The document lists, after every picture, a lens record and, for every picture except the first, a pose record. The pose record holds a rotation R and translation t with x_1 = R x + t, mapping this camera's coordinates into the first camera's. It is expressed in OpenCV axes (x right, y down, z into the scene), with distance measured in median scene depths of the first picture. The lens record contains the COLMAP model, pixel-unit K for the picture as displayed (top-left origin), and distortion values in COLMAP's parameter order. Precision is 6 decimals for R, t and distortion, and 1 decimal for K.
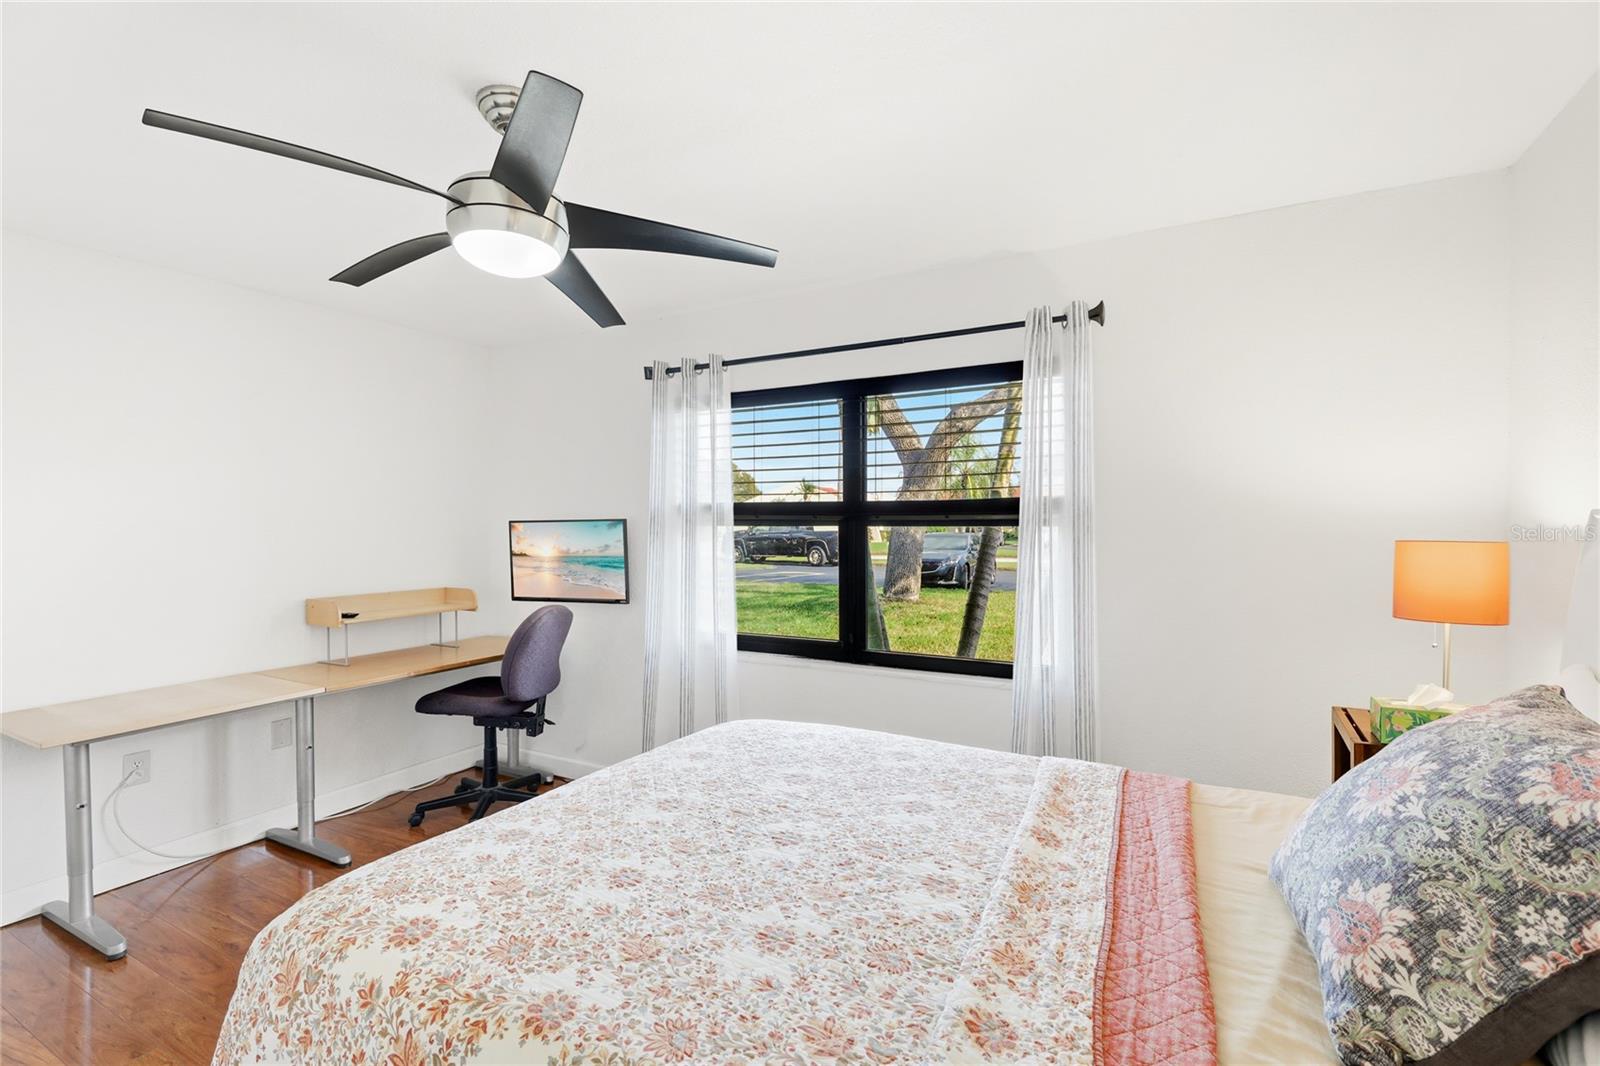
lens RADIAL K [[711.8, 0, 800.0], [0, 711.8, 533.0], [0, 0, 1]] dist [0.022898, -0.000072]
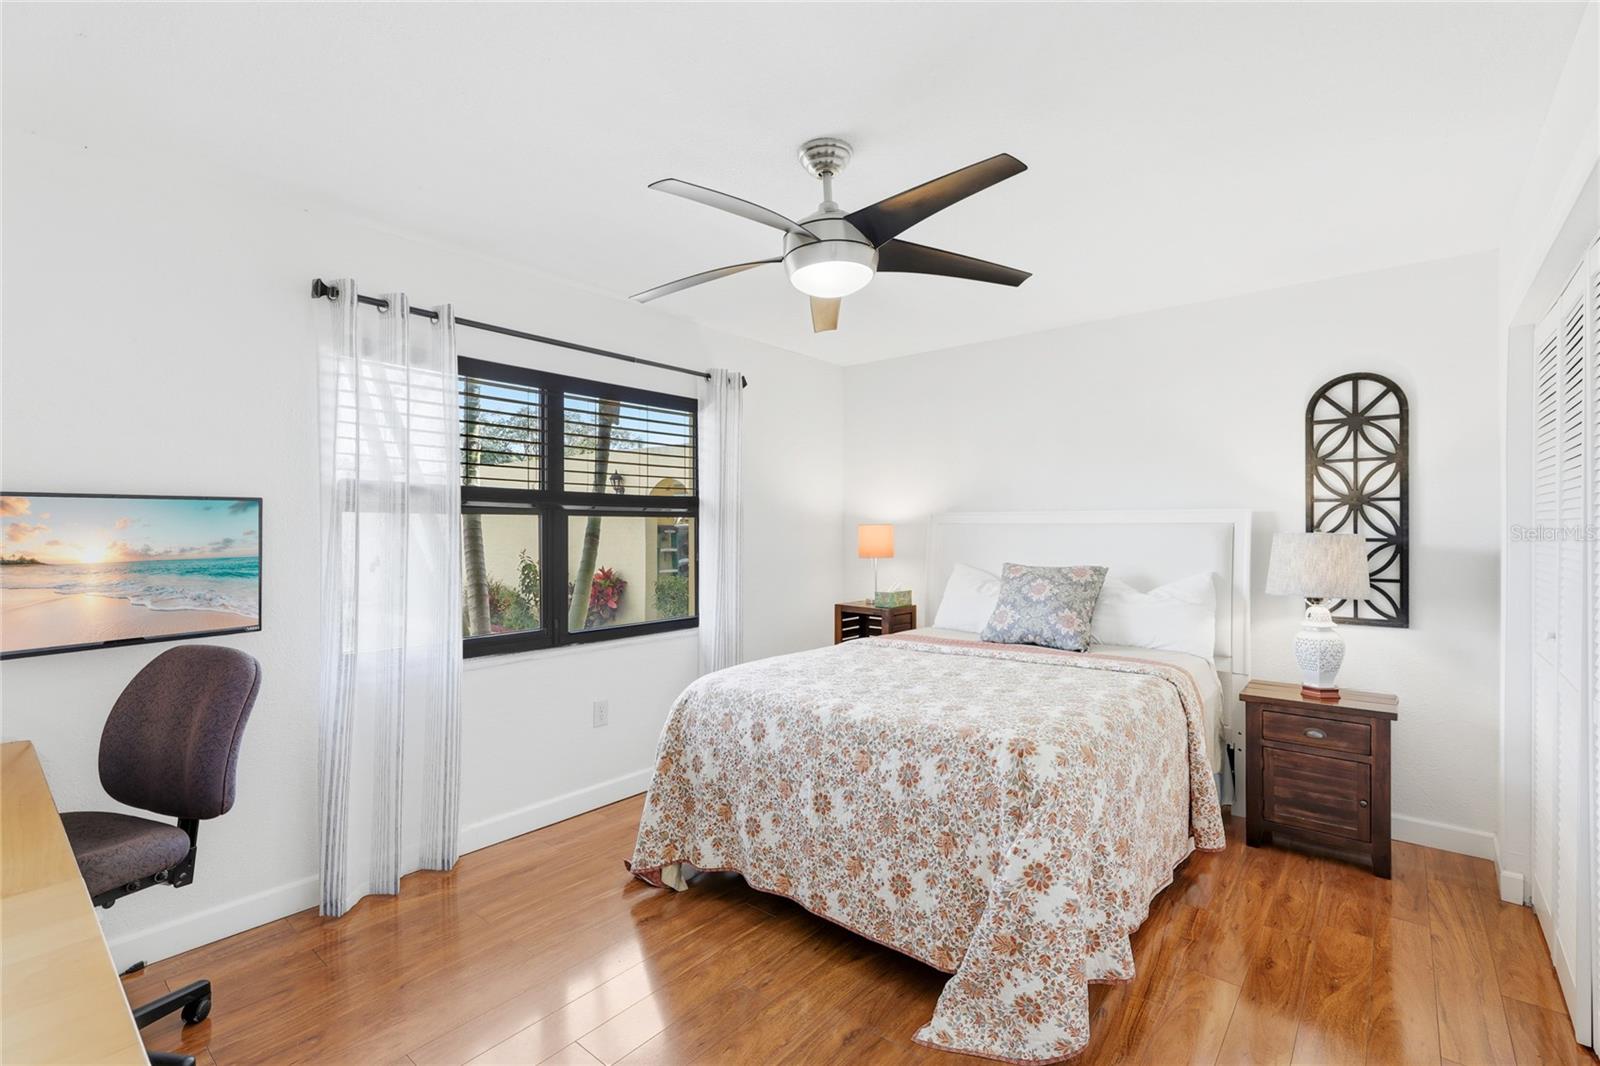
lens RADIAL K [[718.3, 0, 797.6], [0, 718.3, 525.3], [0, 0, 1]] dist [-0.005339, 0.000014]
pose [[0.216906, -0.001615, 0.976191, -0.867829], [-0.007183, 0.999969, 0.003251, -0.001183], [-0.976166, -0.007717, 0.216888, 0.433704]]
